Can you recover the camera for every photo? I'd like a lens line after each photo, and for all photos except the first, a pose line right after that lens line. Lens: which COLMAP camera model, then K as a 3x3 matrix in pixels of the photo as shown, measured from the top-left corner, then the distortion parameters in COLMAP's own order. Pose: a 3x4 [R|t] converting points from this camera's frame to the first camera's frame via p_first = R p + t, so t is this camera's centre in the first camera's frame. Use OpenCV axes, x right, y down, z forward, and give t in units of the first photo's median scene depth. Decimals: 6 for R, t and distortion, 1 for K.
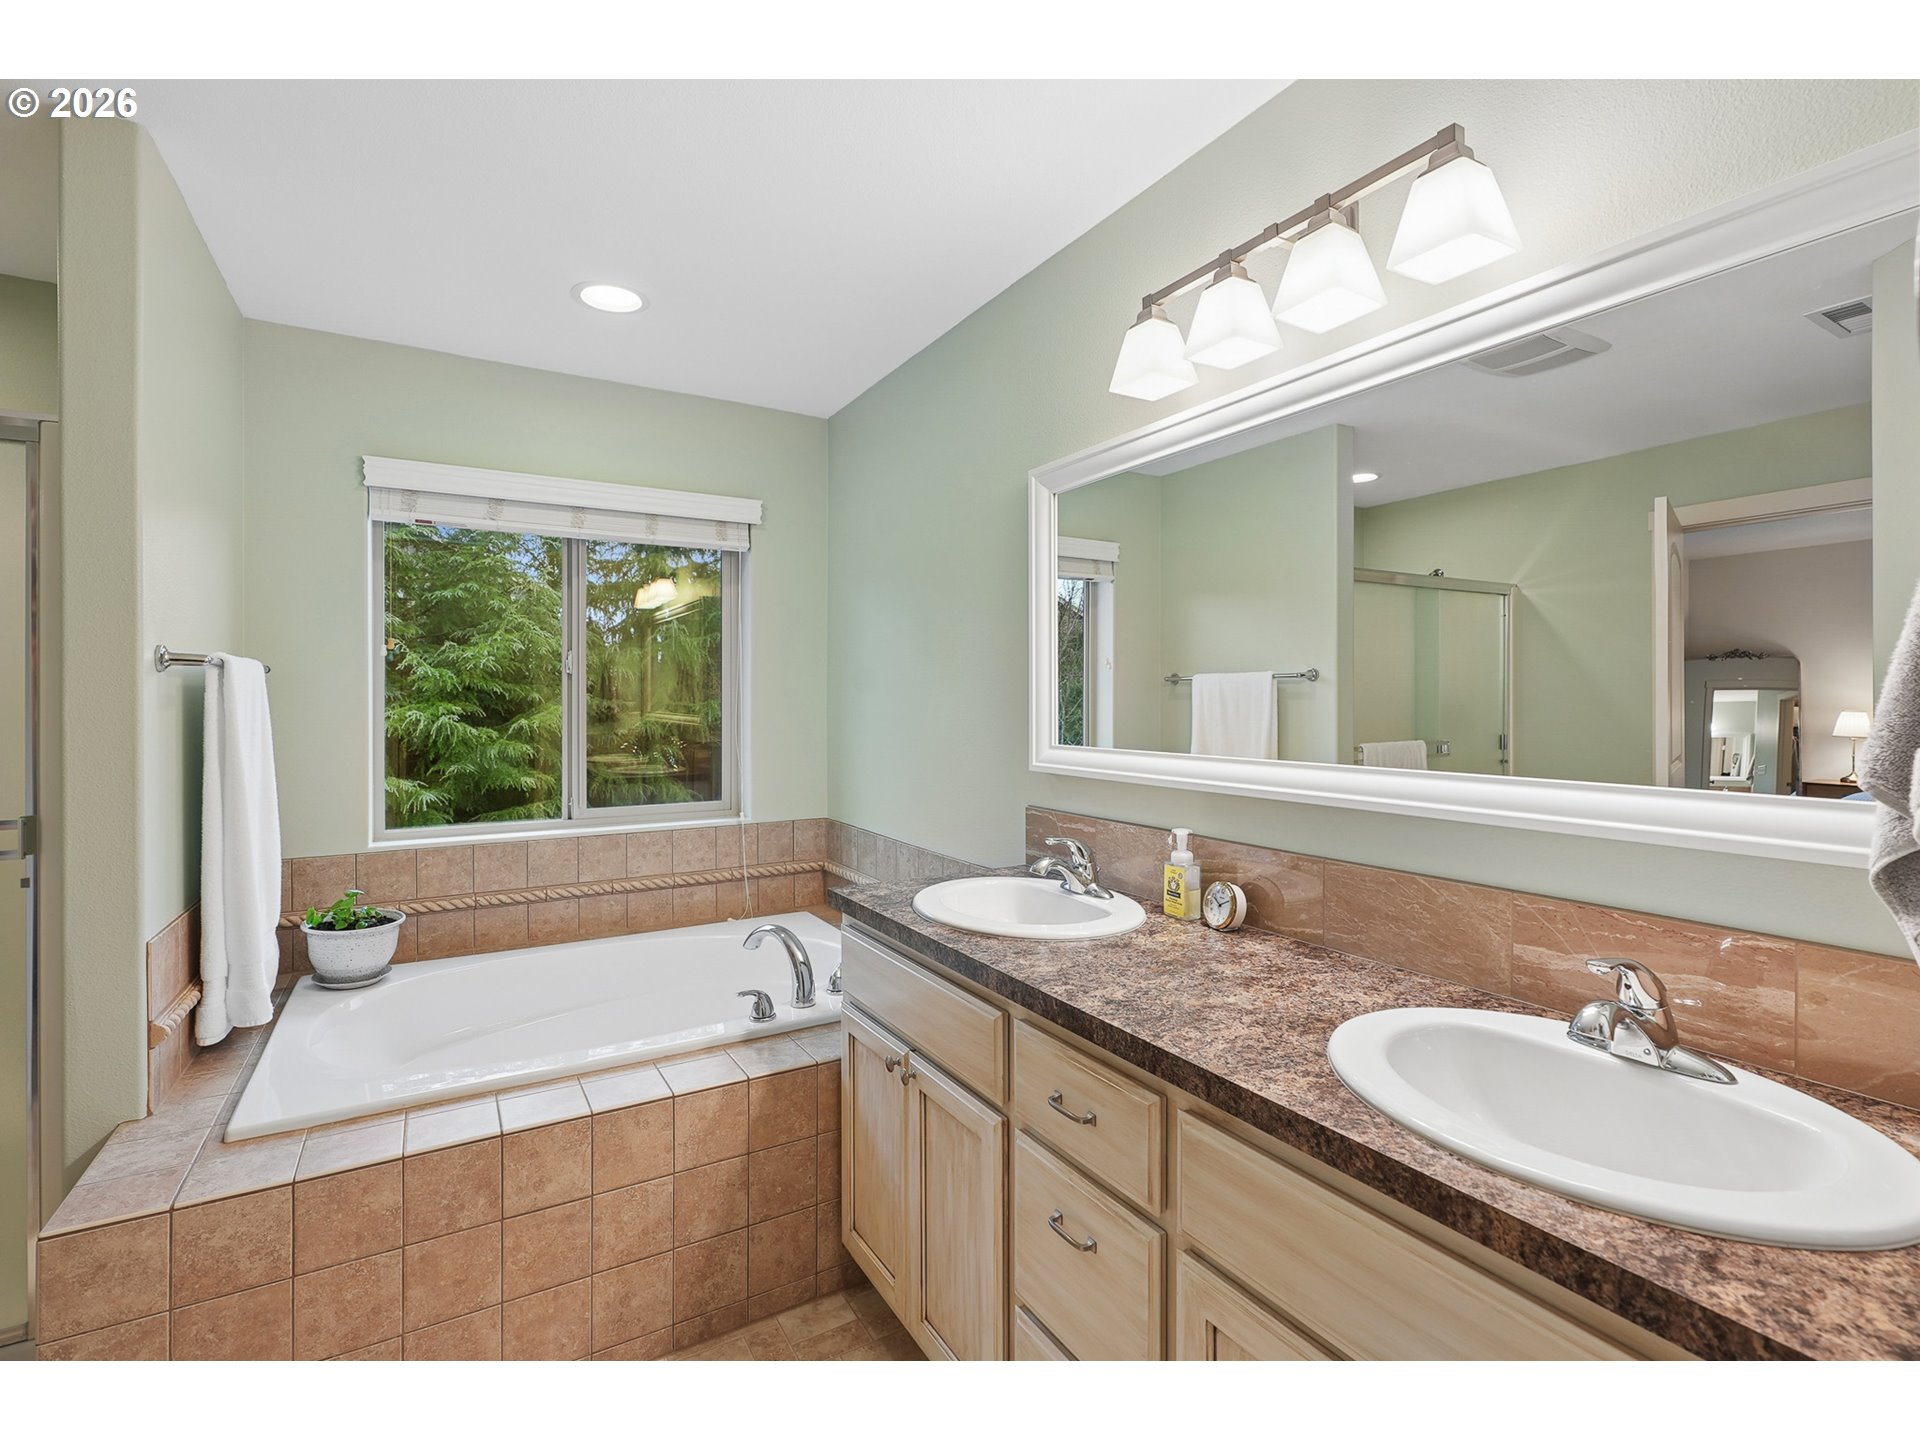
lens RADIAL K [[892.8, 0, 966.5], [0, 892.8, 704.2], [0, 0, 1]] dist [0.000244, 0.001663]
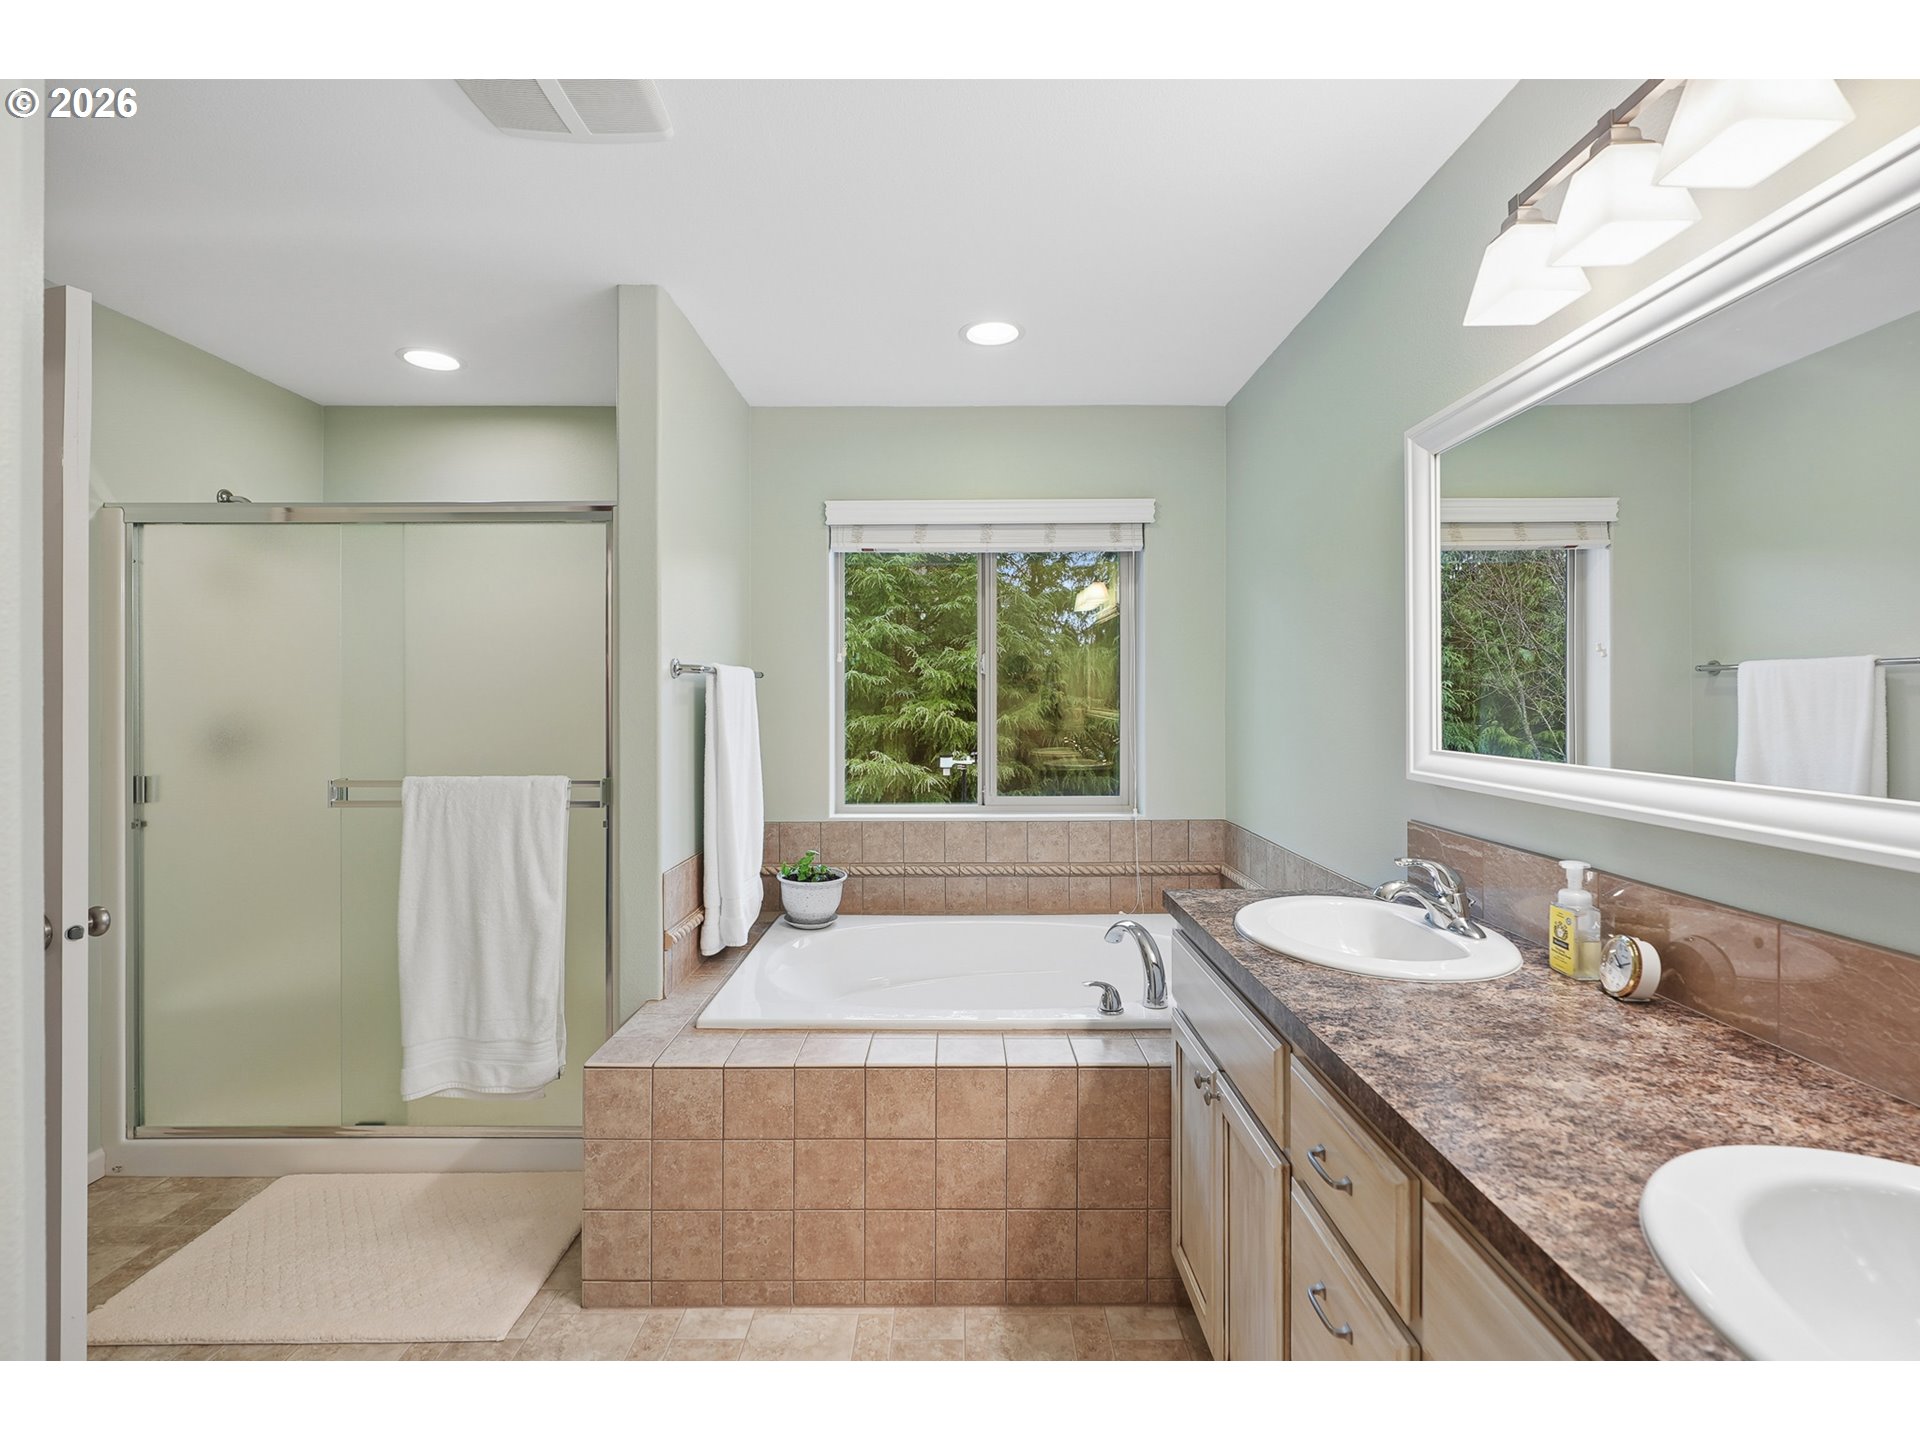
lens RADIAL K [[892.8, 0, 951.2], [0, 892.8, 696.9], [0, 0, 1]] dist [0.000244, 0.001663]
pose [[0.855364, -0.001728, -0.518025, 0.164709], [-0.000766, 0.999989, -0.004602, -0.001174], [0.518027, 0.004333, 0.855353, 0.041523]]
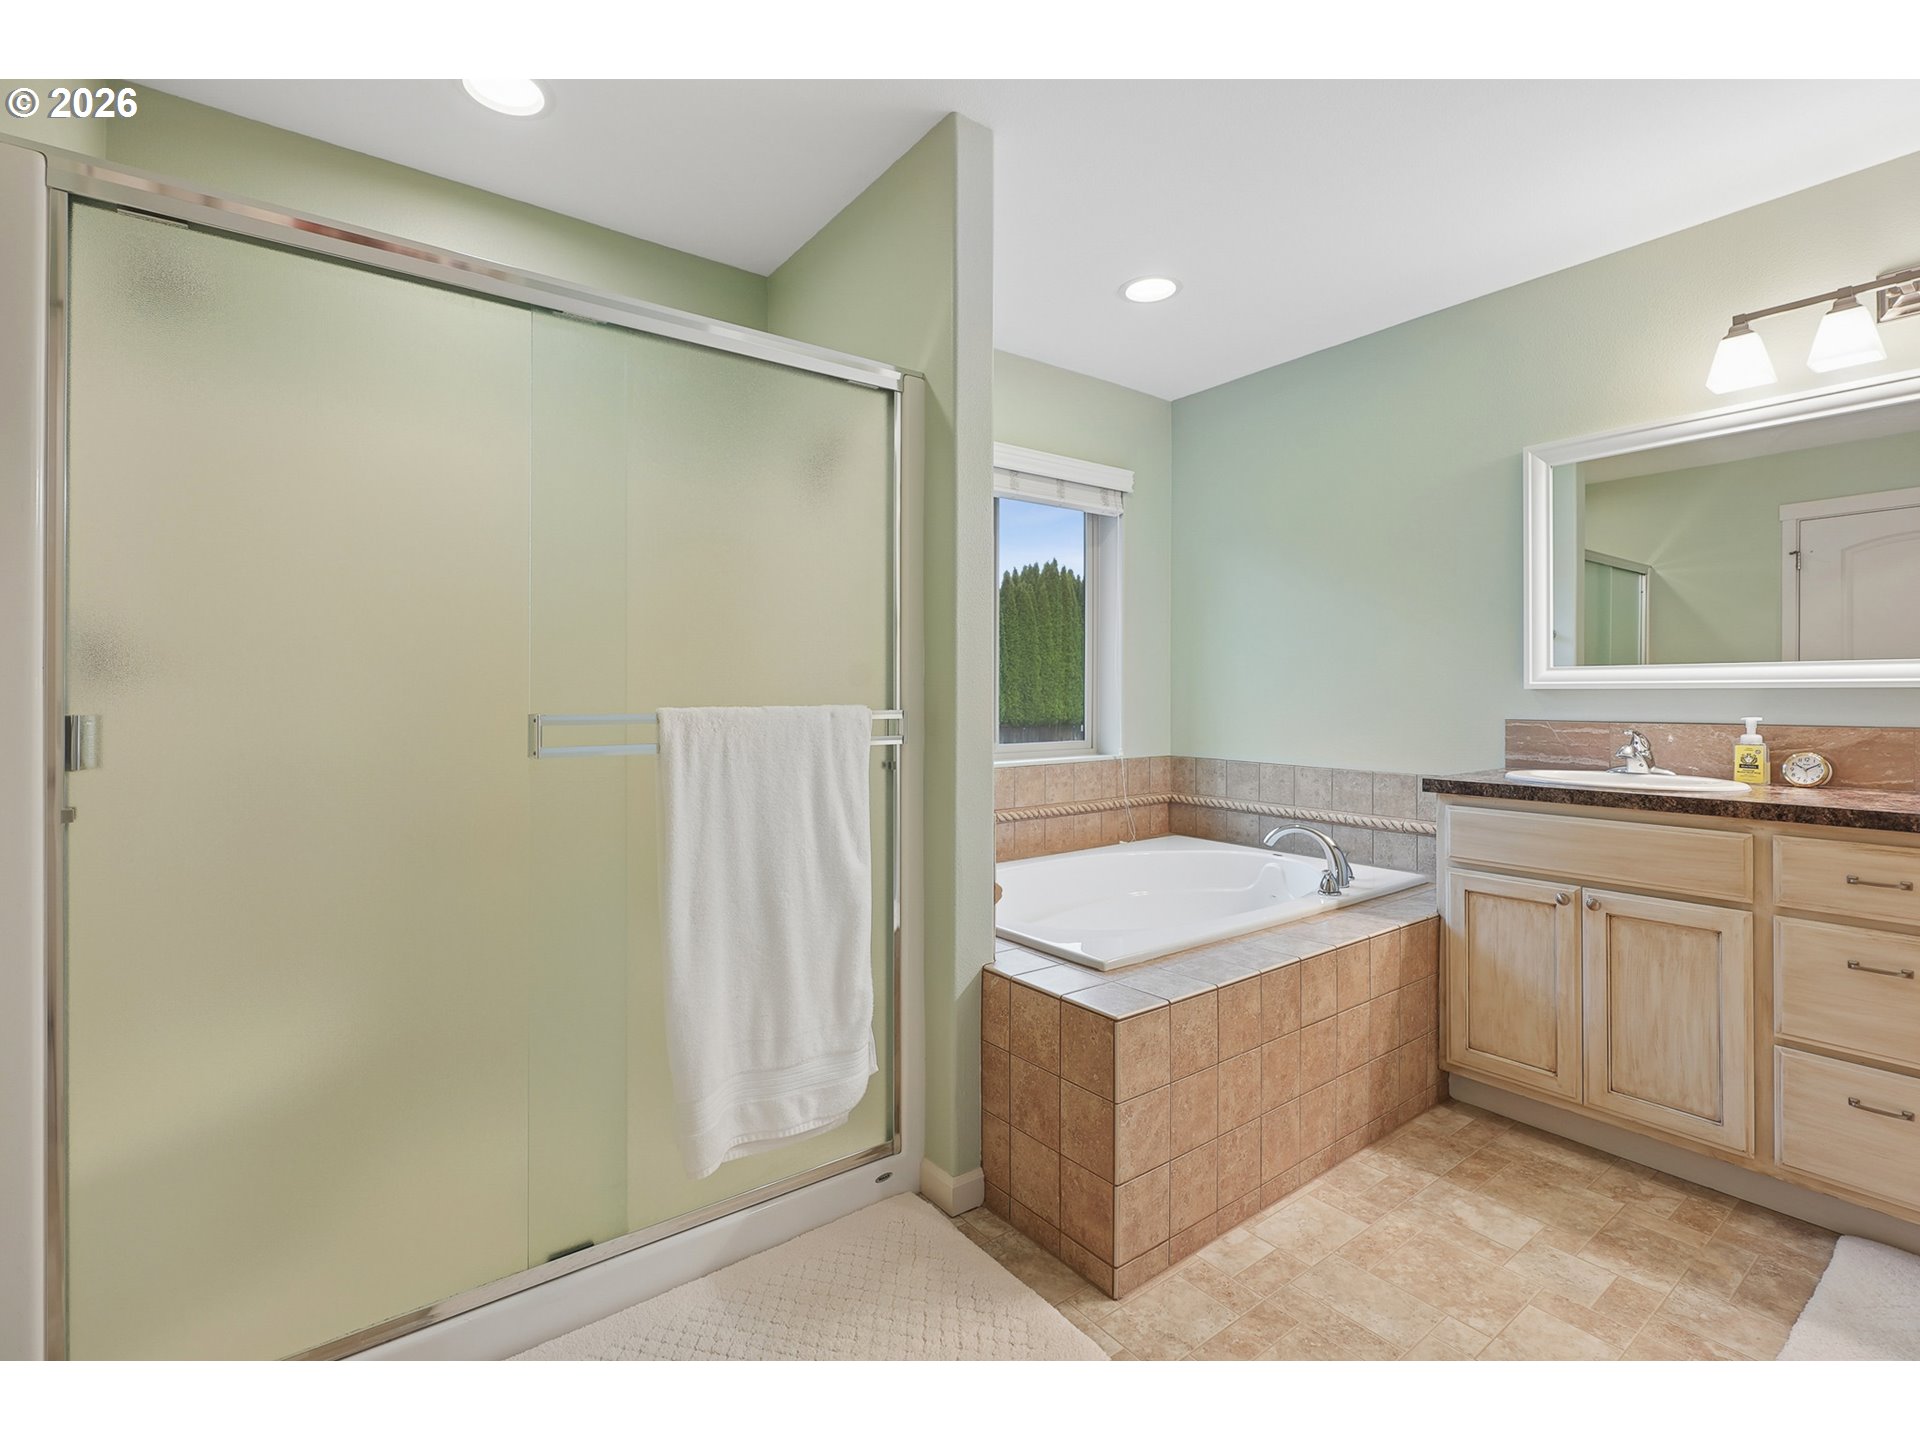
lens RADIAL K [[892.8, 0, 985.1], [0, 892.8, 691.0], [0, 0, 1]] dist [0.000244, 0.001663]
pose [[0.992501, -0.000962, 0.122231, -0.961553], [0.001864, 0.999972, -0.007264, 0.098699], [-0.122220, 0.007437, 0.992475, -0.162052]]
